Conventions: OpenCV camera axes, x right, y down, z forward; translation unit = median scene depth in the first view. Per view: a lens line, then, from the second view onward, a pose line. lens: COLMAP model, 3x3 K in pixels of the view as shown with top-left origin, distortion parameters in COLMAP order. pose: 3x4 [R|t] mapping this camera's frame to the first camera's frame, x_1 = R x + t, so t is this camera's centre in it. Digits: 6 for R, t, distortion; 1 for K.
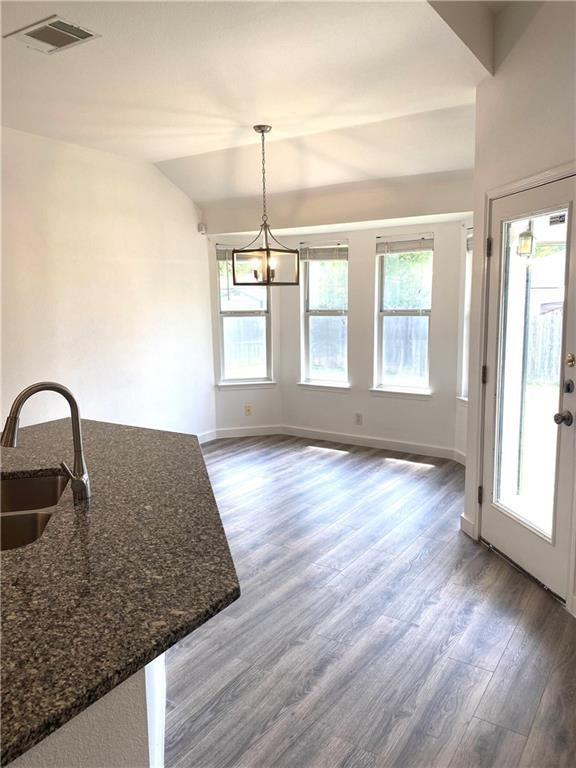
lens RADIAL K [[593.2, 0, 286.8], [0, 593.2, 382.3], [0, 0, 1]] dist [0.011355, -0.014186]
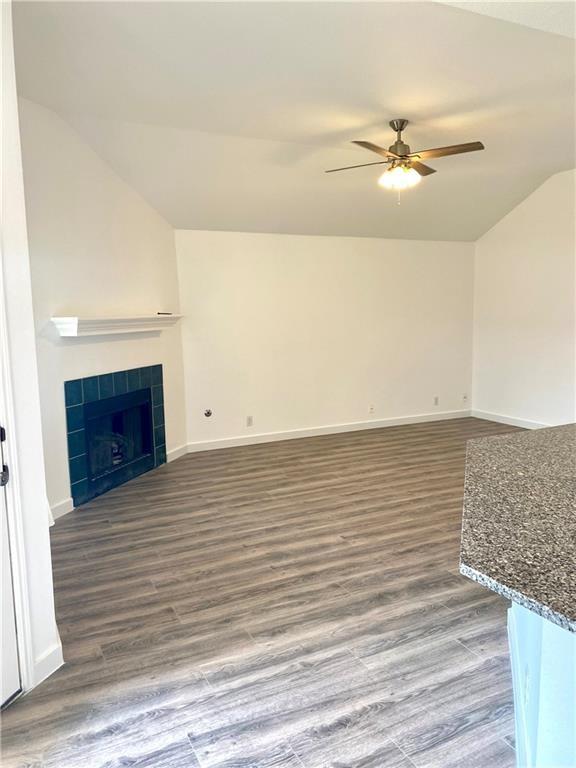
lens RADIAL K [[593.2, 0, 294.0], [0, 593.2, 378.9], [0, 0, 1]] dist [0.011355, -0.014186]
pose [[-0.872594, -0.026186, 0.487744, -0.347493], [0.102751, 0.966377, 0.235709, -0.277878], [-0.477516, 0.255794, -0.840564, 1.840789]]
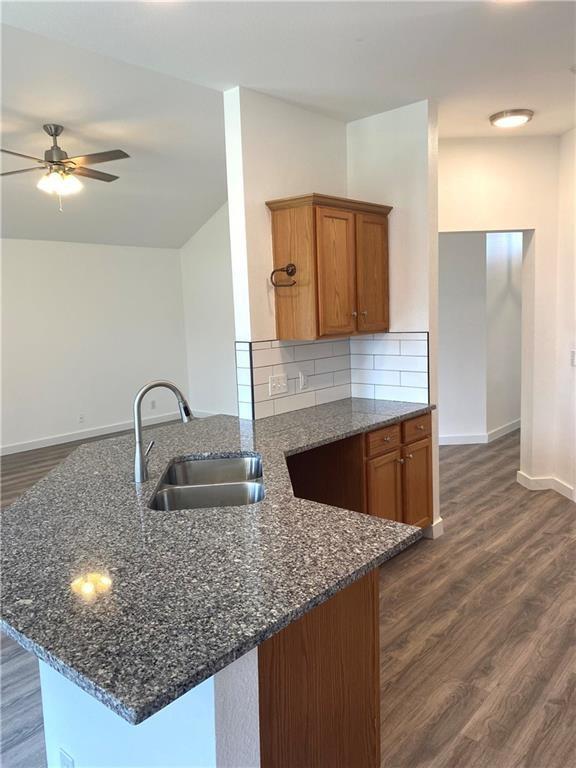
lens RADIAL K [[593.2, 0, 292.8], [0, 593.2, 385.3], [0, 0, 1]] dist [0.011355, -0.014186]
pose [[-0.989624, 0.039882, 0.138037, -0.714578], [0.076794, 0.958790, 0.273539, -0.262056], [-0.121439, 0.281301, -0.951904, 1.781427]]
